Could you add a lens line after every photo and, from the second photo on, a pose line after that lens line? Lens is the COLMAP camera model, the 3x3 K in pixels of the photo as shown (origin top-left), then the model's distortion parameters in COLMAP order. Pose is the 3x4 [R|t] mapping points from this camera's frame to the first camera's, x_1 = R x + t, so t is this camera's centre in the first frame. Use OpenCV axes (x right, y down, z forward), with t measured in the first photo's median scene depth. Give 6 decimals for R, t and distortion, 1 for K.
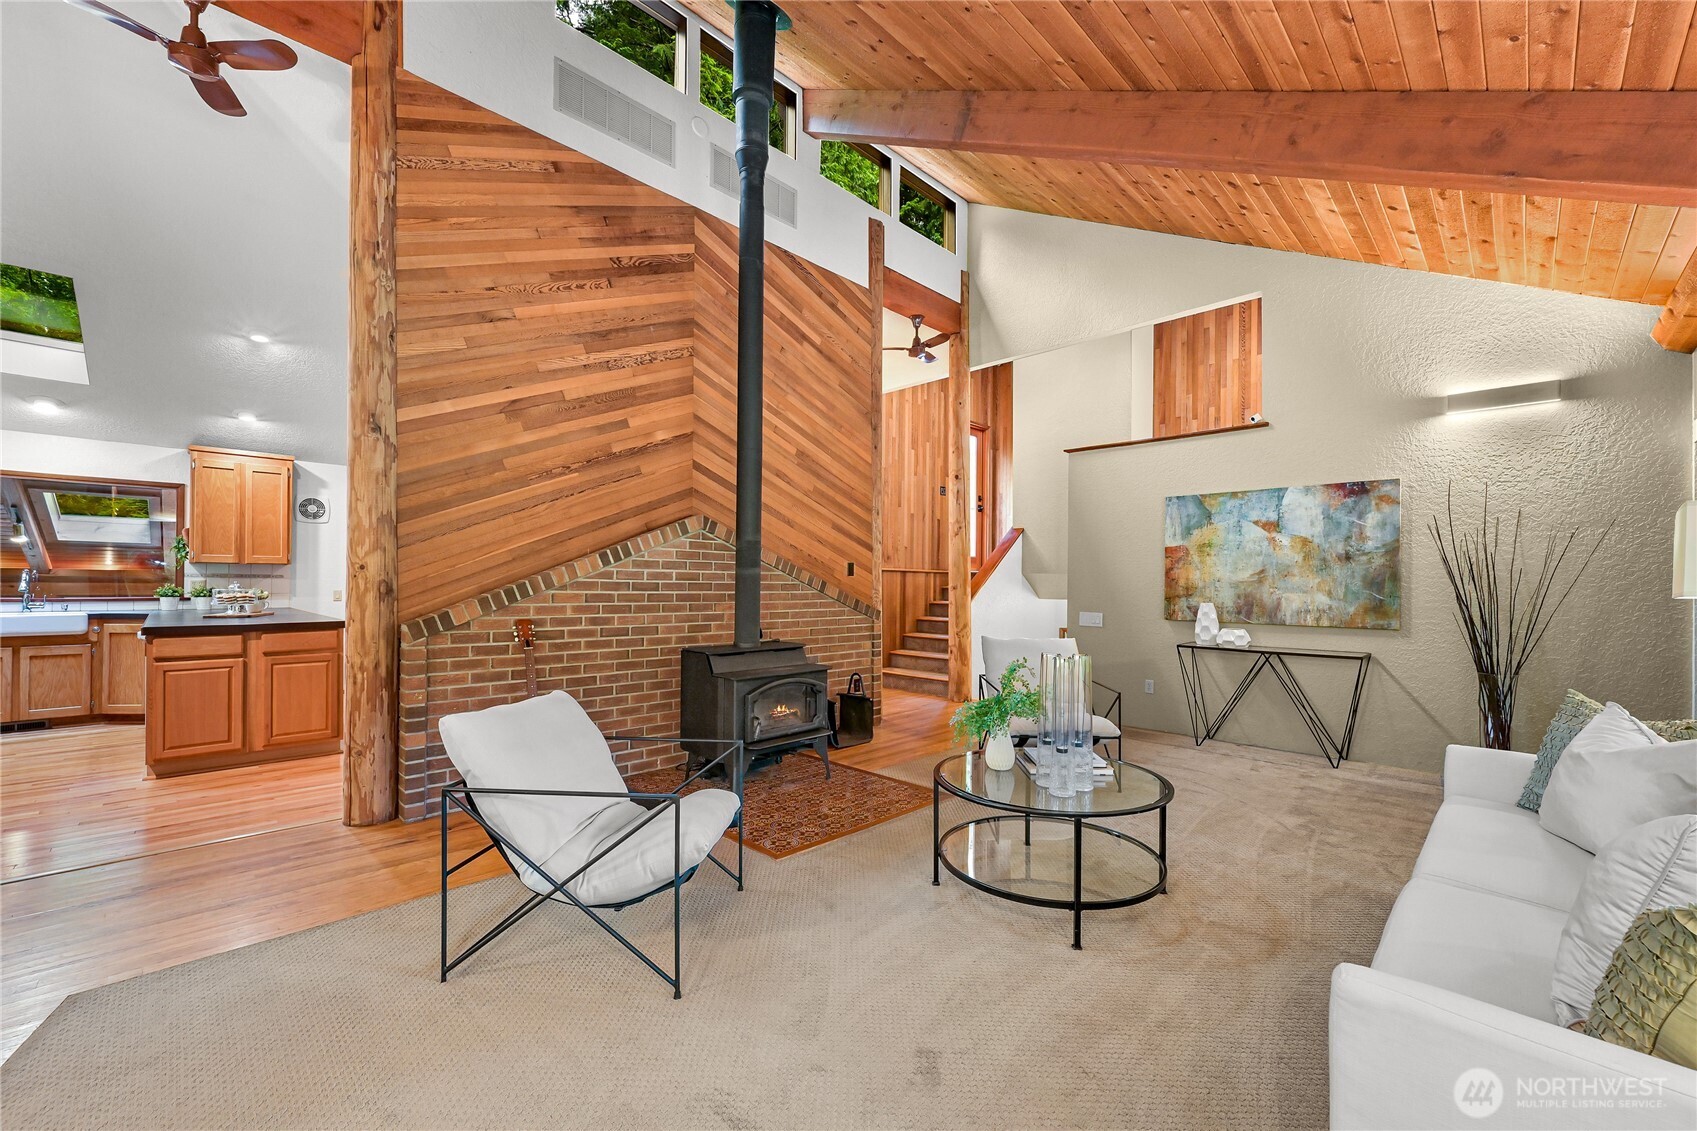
lens RADIAL K [[677.1, 0, 861.1], [0, 677.1, 587.0], [0, 0, 1]] dist [-0.003890, 0.000624]
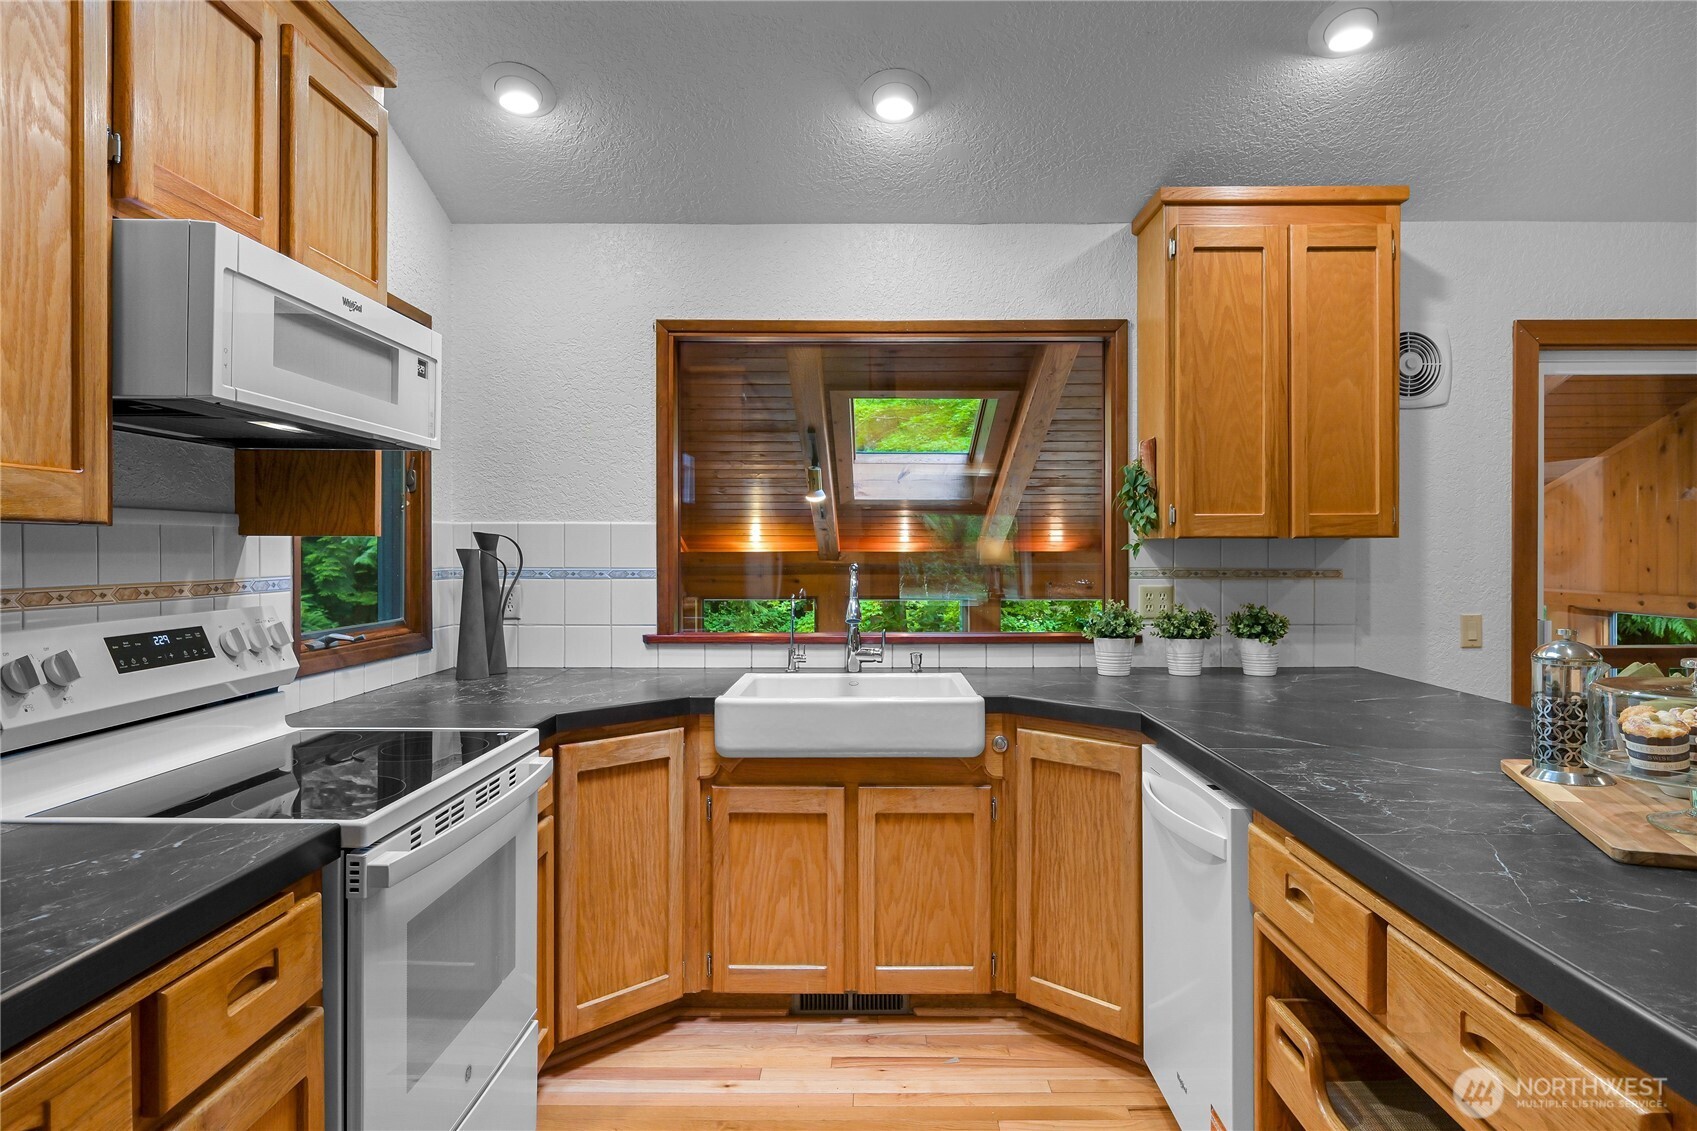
lens RADIAL K [[990.2, 0, 834.1], [0, 990.2, 557.8], [0, 0, 1]] dist [-0.007617, 0.003167]
pose [[0.690912, -0.002535, -0.722934, -0.831208], [0.003837, 0.999993, 0.000161, -0.030065], [0.722928, -0.002885, 0.690917, 0.596122]]
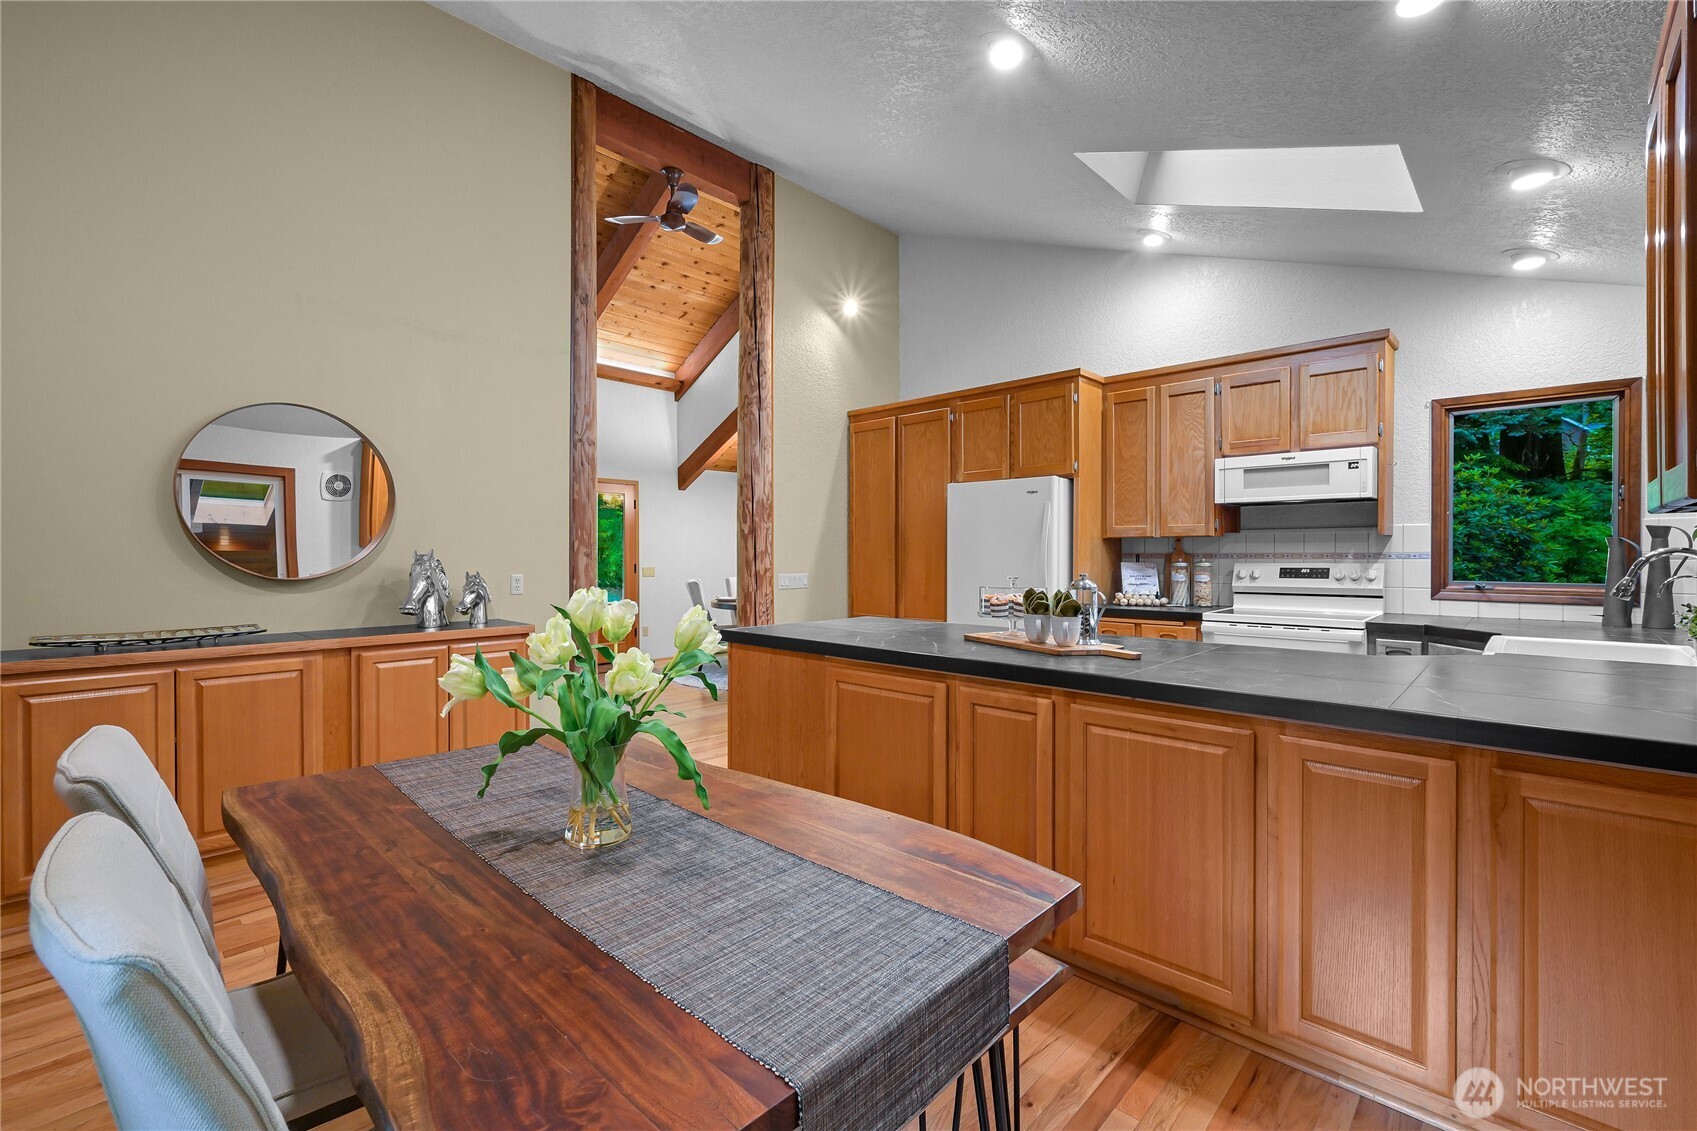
lens RADIAL K [[713.5, 0, 815.5], [0, 713.5, 554.0], [0, 0, 1]] dist [-0.001042, 0.000207]
pose [[-0.999840, -0.001332, -0.017816, -0.699880], [-0.001525, 0.999940, 0.010865, -0.027943], [0.017800, 0.010890, -0.999782, 1.412221]]
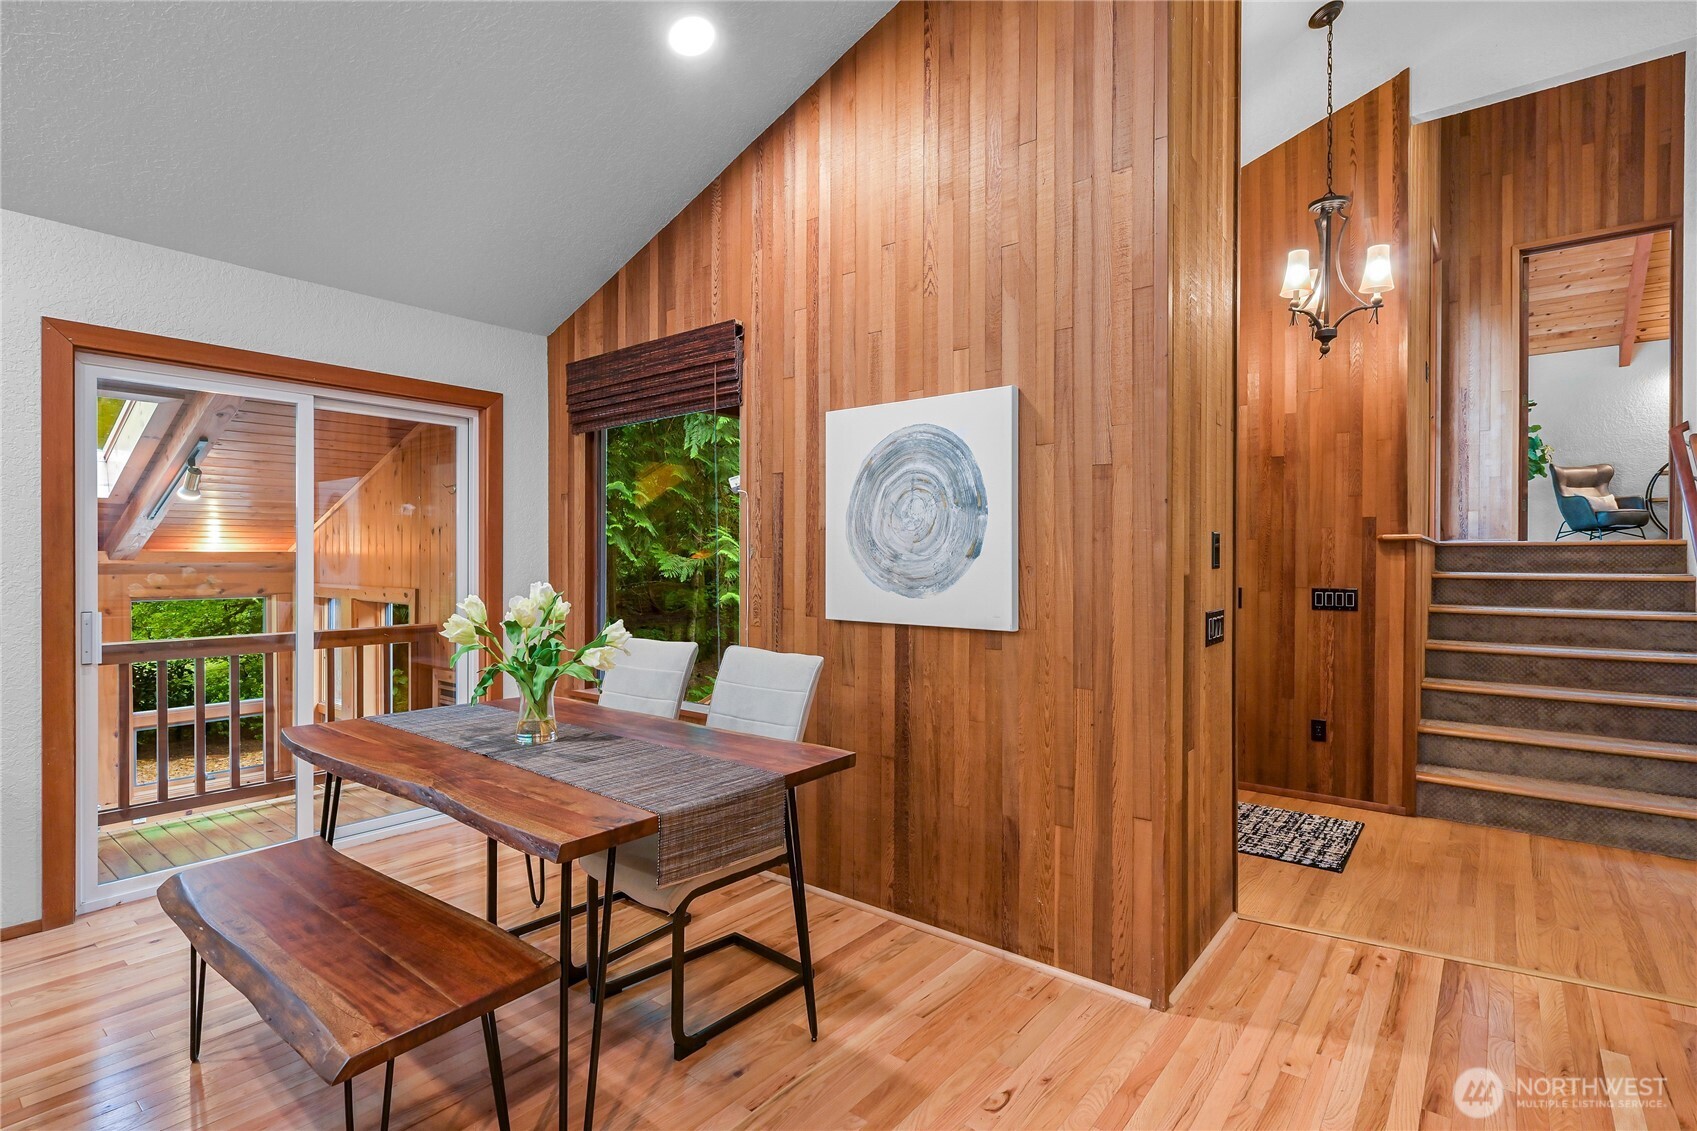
lens RADIAL K [[819.6, 0, 864.8], [0, 819.6, 558.3], [0, 0, 1]] dist [0.000596, -0.000545]
pose [[0.994062, -0.006100, 0.108645, -0.530461], [0.006692, 0.999965, -0.005090, -0.018576], [-0.108611, 0.005787, 0.994068, 0.759827]]
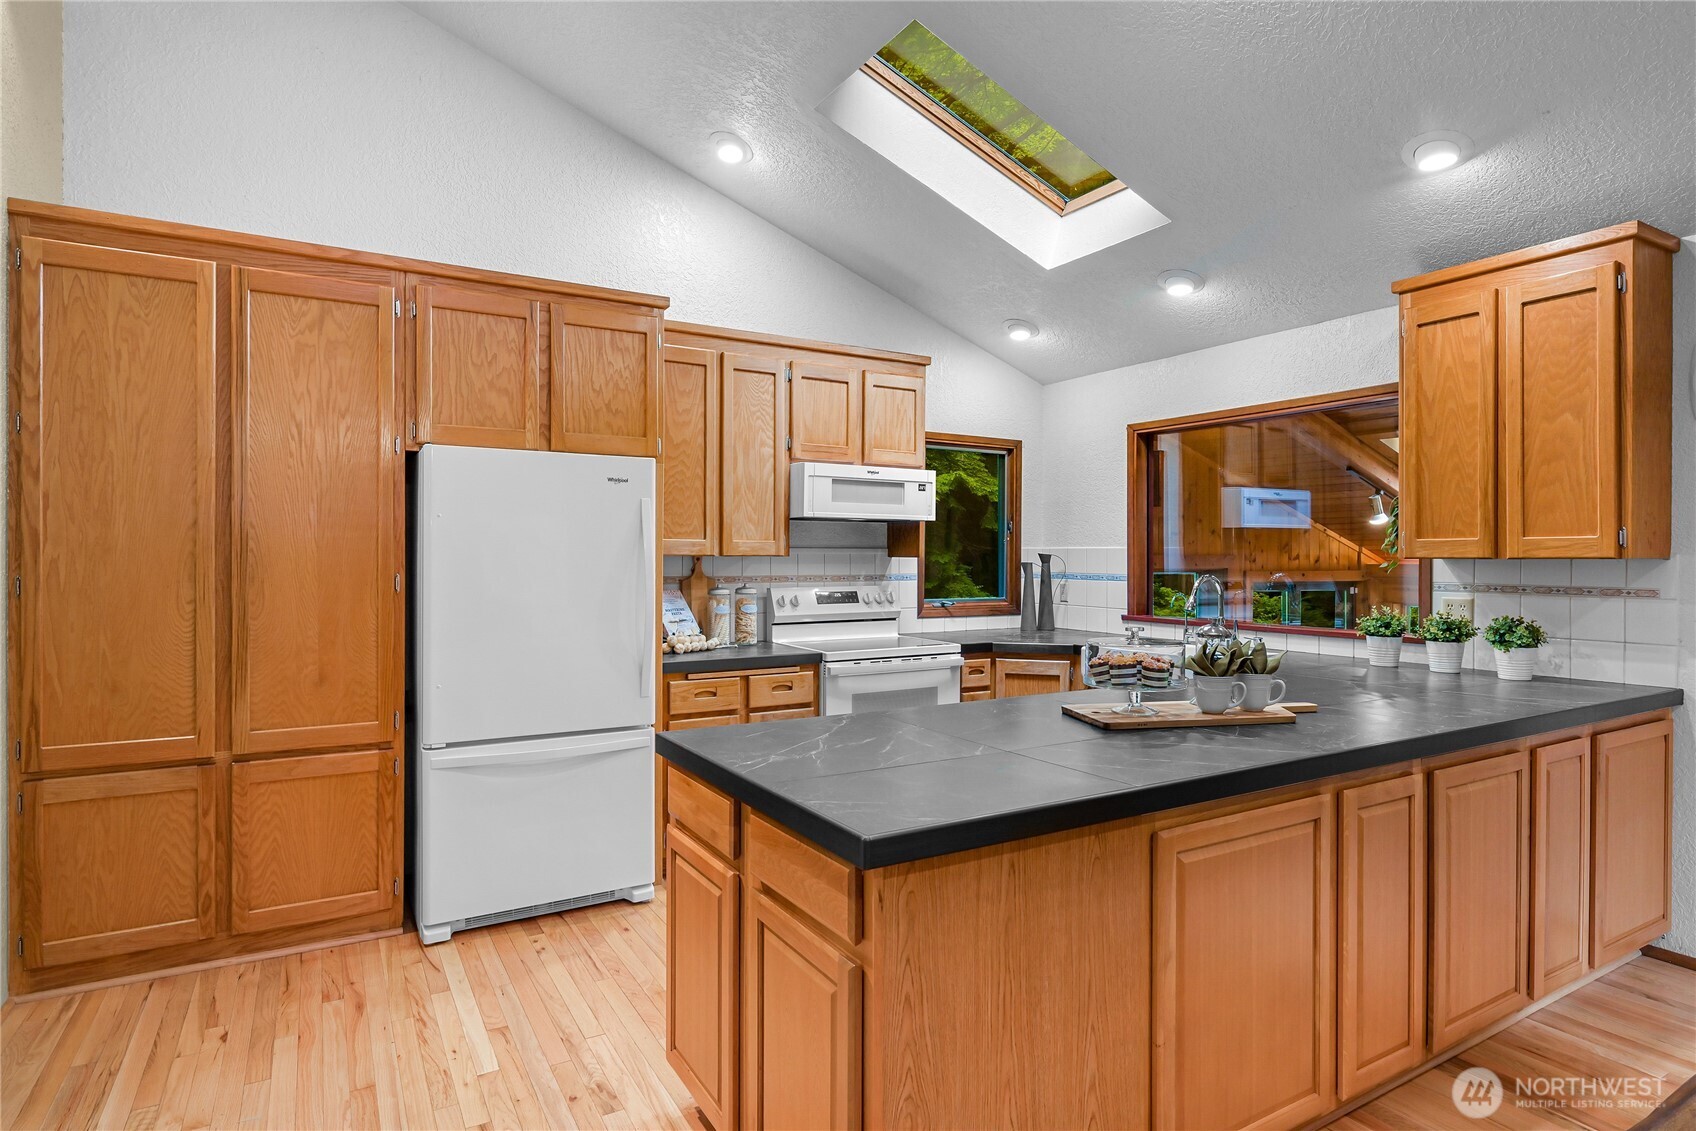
lens RADIAL K [[901.1, 0, 857.5], [0, 901.1, 555.2], [0, 0, 1]] dist [0.019381, 0.000114]
pose [[-0.252211, -0.009574, -0.967625, -0.392402], [-0.007747, 0.999939, -0.007874, -0.034524], [0.967641, 0.005510, -0.252270, 0.901213]]
